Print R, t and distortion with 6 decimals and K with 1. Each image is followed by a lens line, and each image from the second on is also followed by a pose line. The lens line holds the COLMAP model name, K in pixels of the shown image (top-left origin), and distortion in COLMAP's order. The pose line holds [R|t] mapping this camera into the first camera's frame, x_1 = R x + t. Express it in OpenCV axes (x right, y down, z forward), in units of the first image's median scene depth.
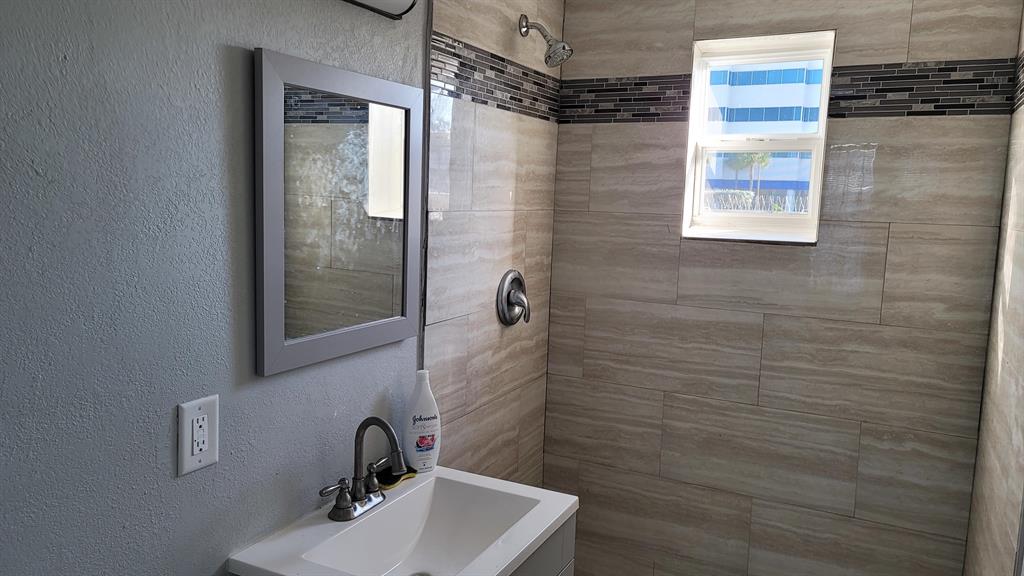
lens RADIAL K [[748.4, 0, 507.9], [0, 748.4, 292.6], [0, 0, 1]] dist [0.060711, -0.027602]
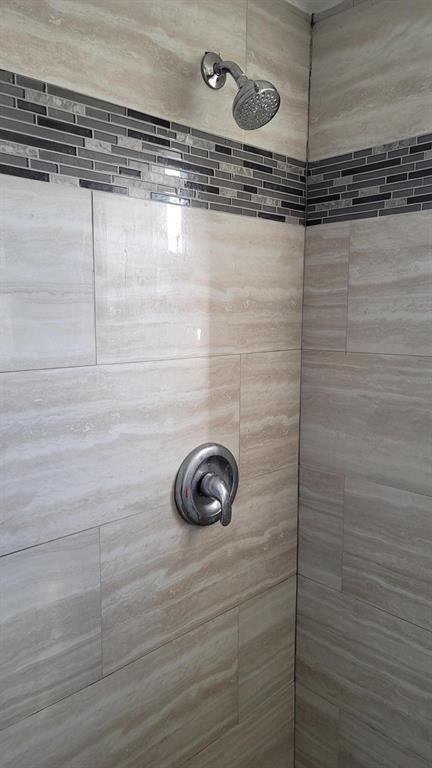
lens RADIAL K [[561.3, 0, 227.8], [0, 561.3, 385.0], [0, 0, 1]] dist [0.060711, -0.027602]
pose [[0.946515, 0.011270, -0.322464, 0.190363], [-0.012611, 0.999918, -0.002070, -0.084852], [0.322415, 0.006026, 0.946579, 0.539370]]
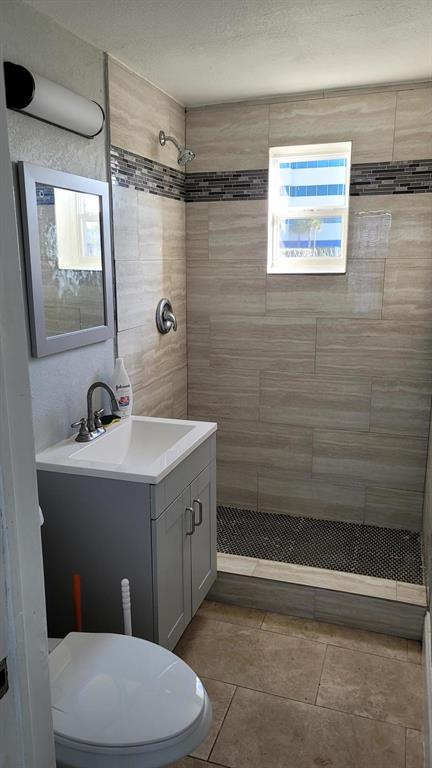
lens RADIAL K [[561.3, 0, 212.9], [0, 561.3, 388.0], [0, 0, 1]] dist [0.060711, -0.027602]
pose [[0.989094, -0.065701, 0.131819, -0.062769], [0.052323, 0.993356, 0.102501, 0.042898], [-0.137677, -0.094486, 0.985960, -0.214389]]
